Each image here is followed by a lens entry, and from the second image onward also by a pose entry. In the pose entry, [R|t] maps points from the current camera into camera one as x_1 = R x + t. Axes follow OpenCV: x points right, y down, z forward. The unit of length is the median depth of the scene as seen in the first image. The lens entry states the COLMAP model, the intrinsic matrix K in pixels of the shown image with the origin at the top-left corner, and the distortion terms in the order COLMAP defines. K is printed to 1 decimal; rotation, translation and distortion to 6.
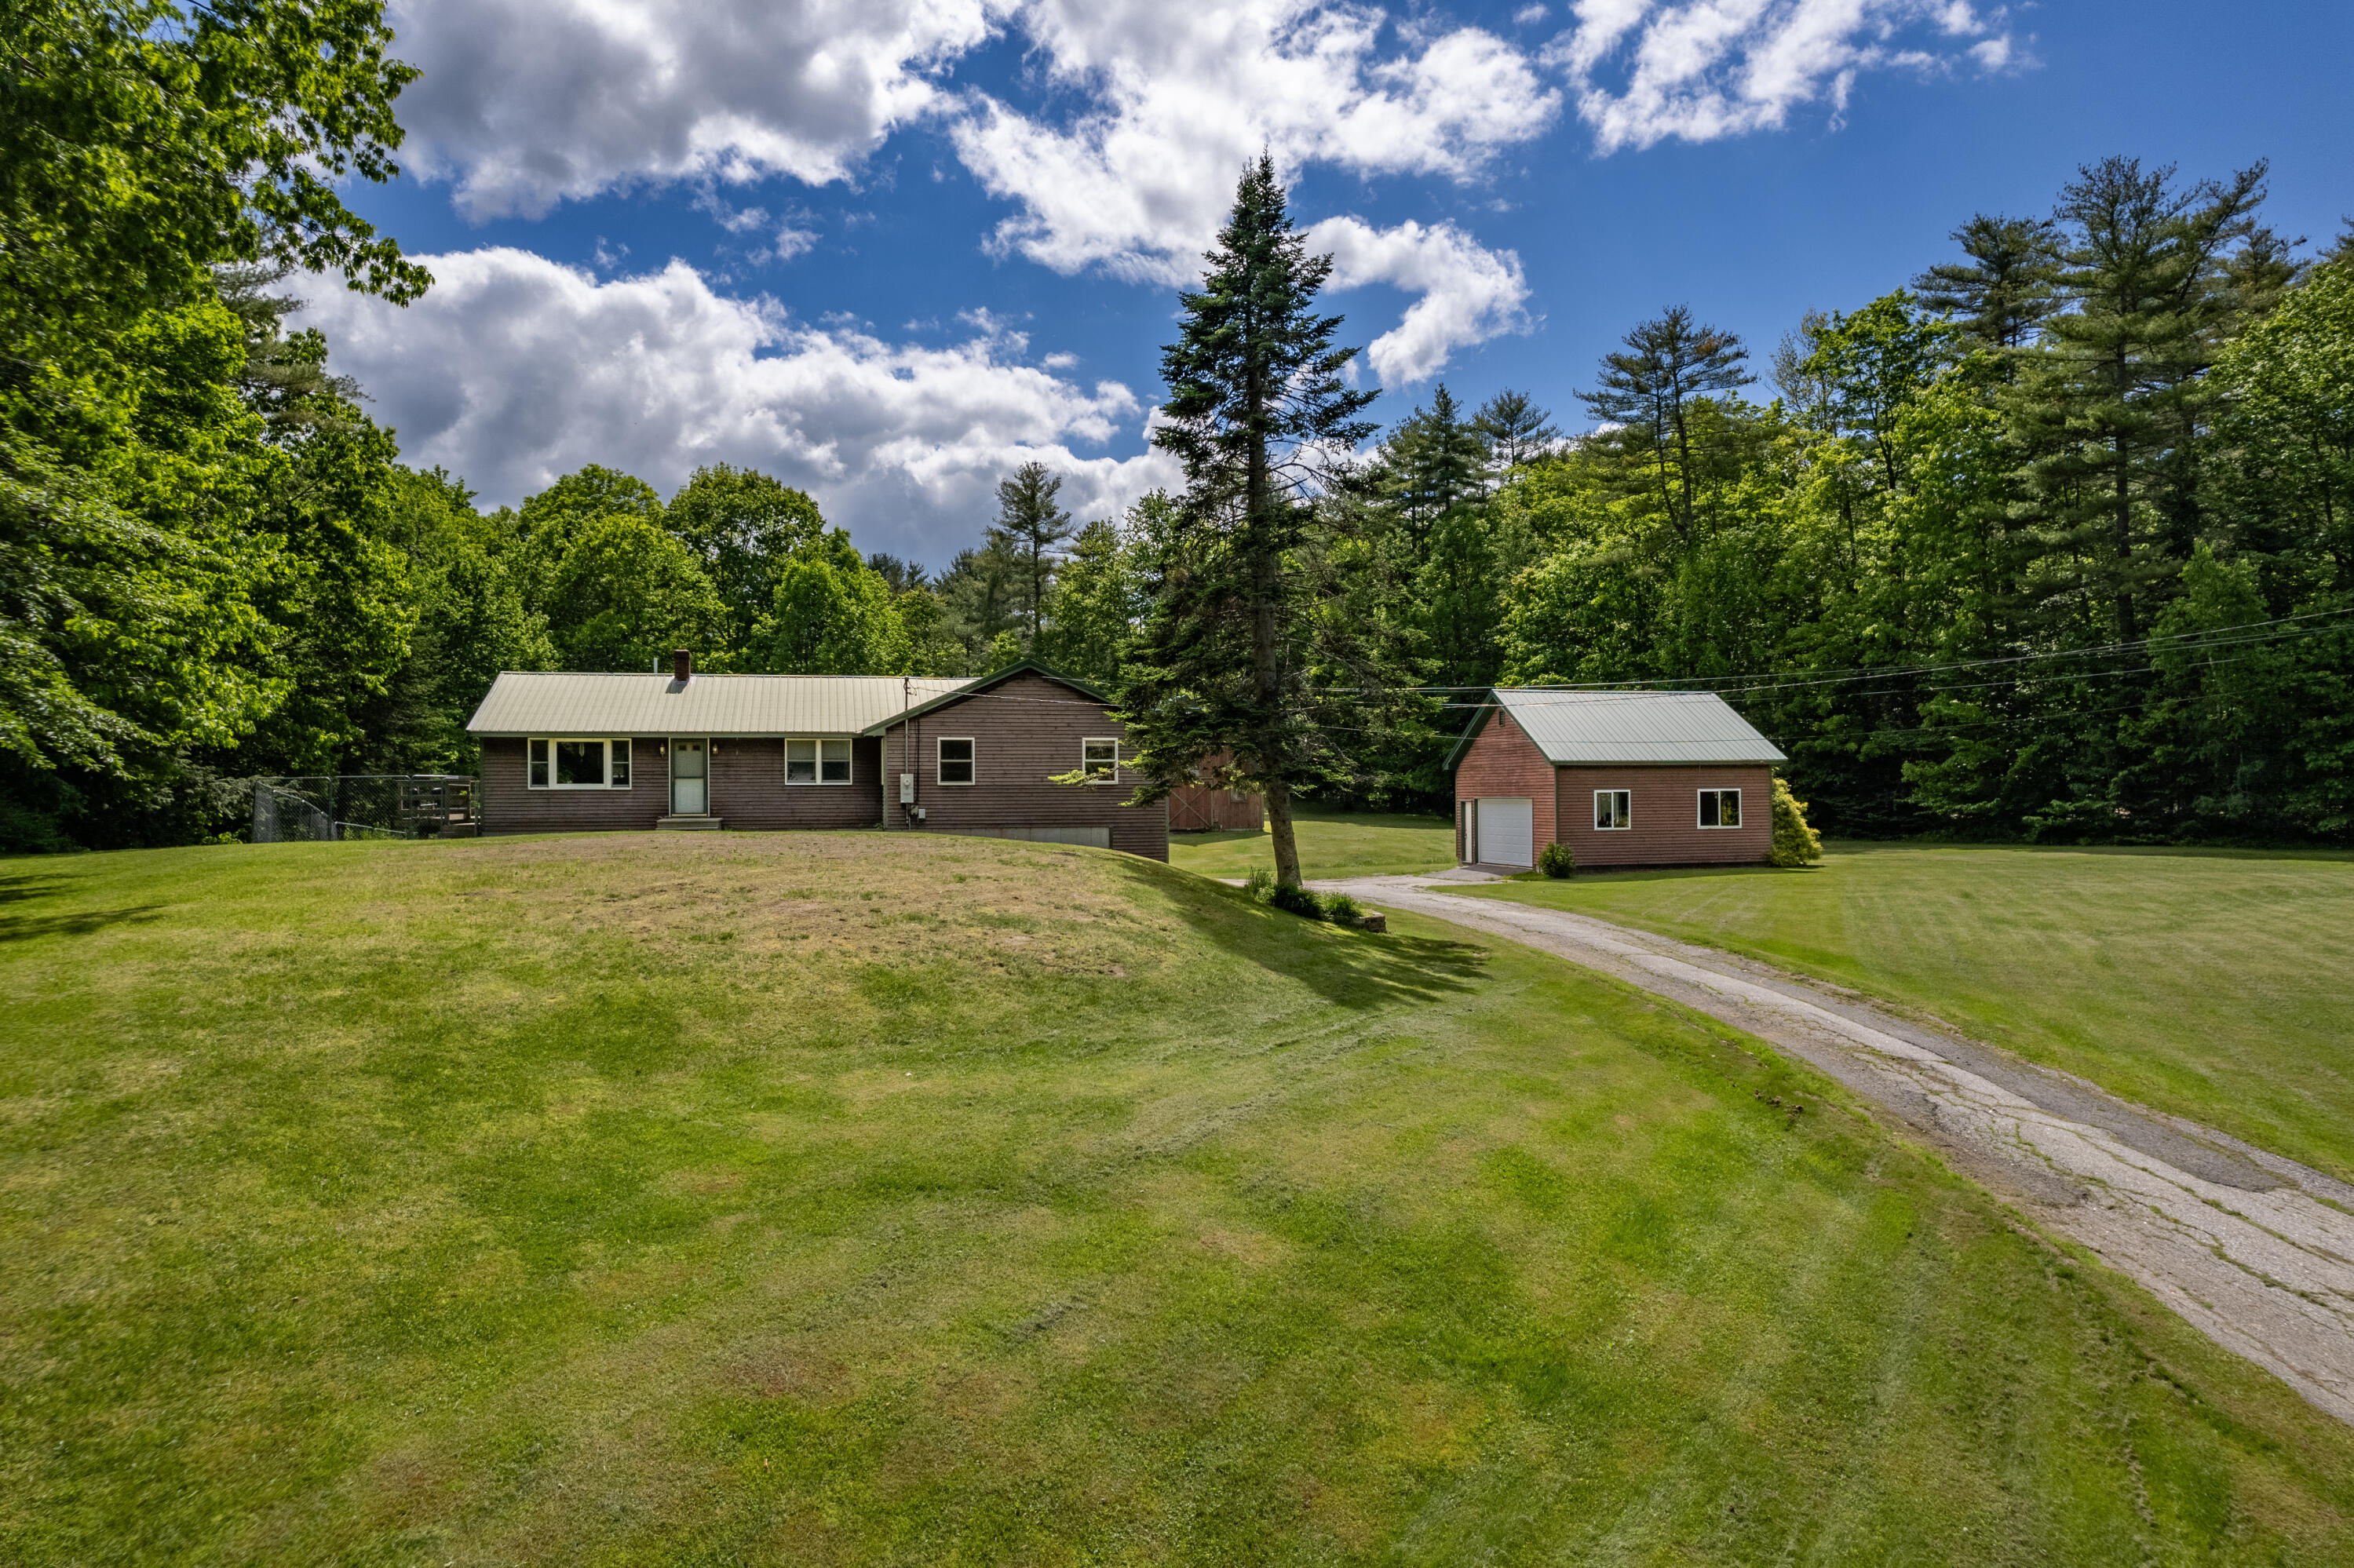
lens RADIAL K [[1488.2, 0, 1177.0], [0, 1488.2, 784.0], [0, 0, 1]] dist [-0.034959, 0.000943]
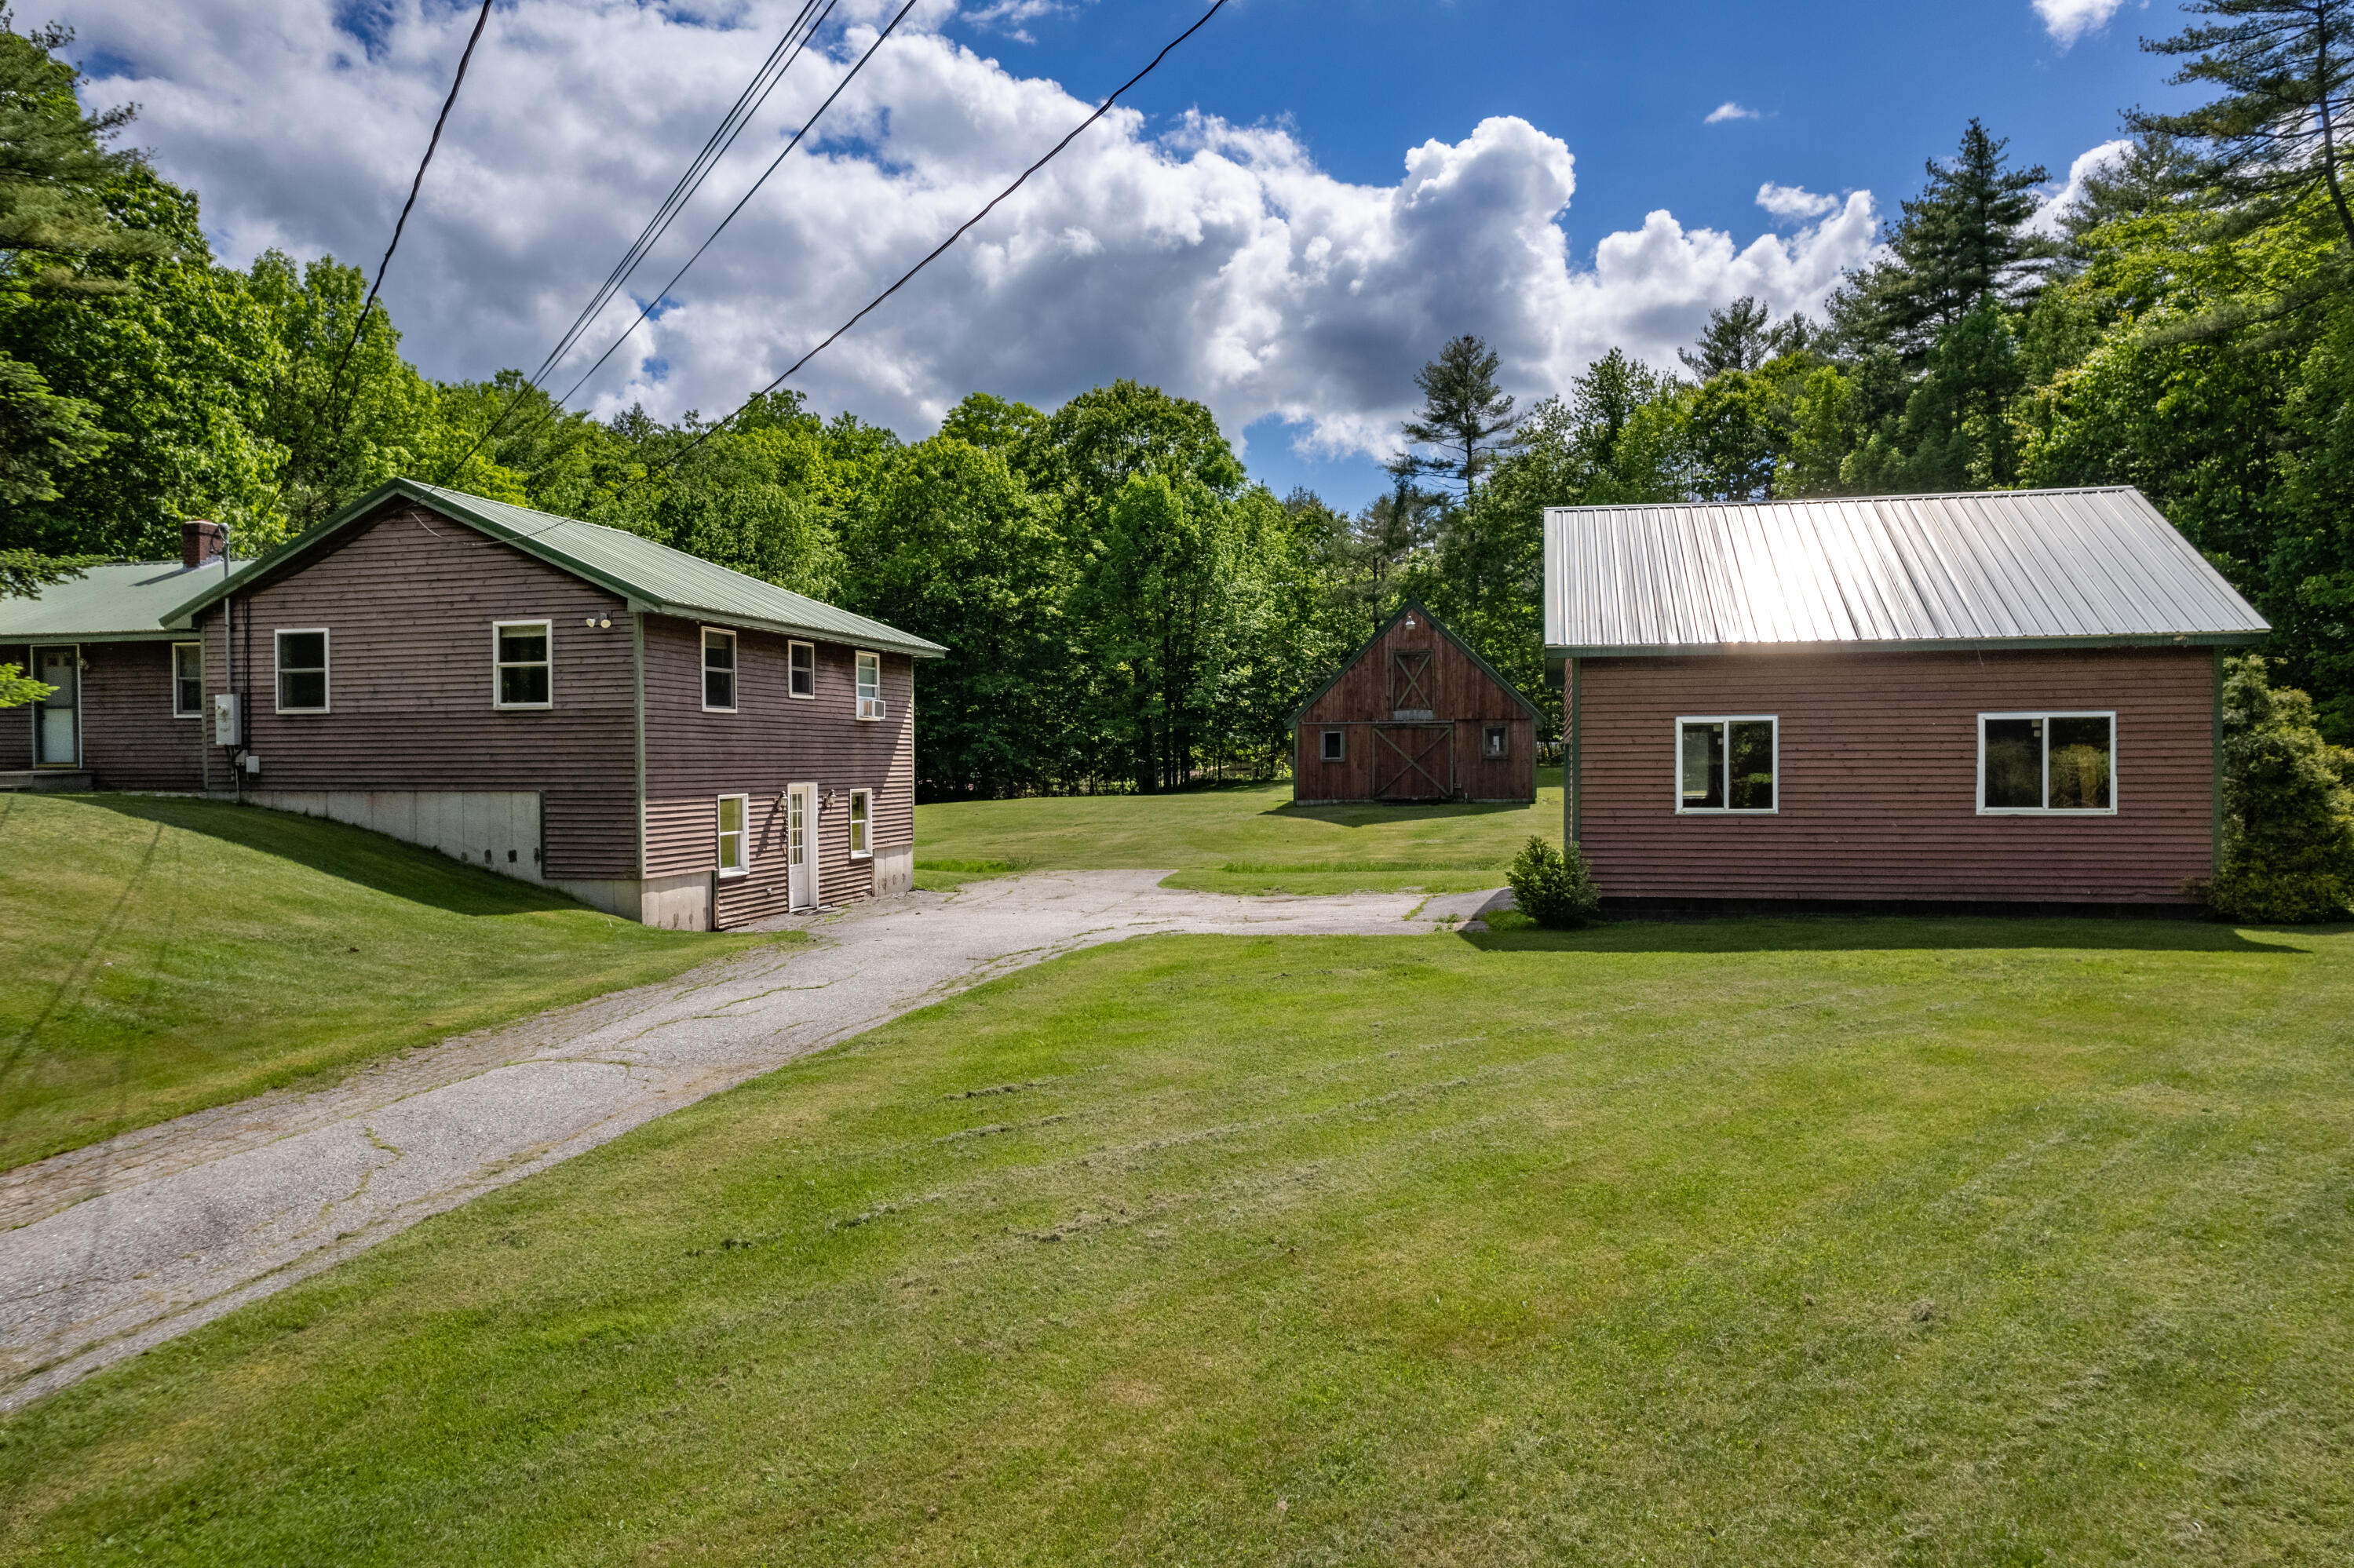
lens RADIAL K [[1488.2, 0, 1177.0], [0, 1488.2, 784.0], [0, 0, 1]] dist [-0.034959, 0.000943]
pose [[0.894770, 0.009772, -0.446420, 0.309655], [0.001622, 0.999683, 0.025134, 0.010924], [0.446524, -0.023213, 0.894471, 0.518051]]
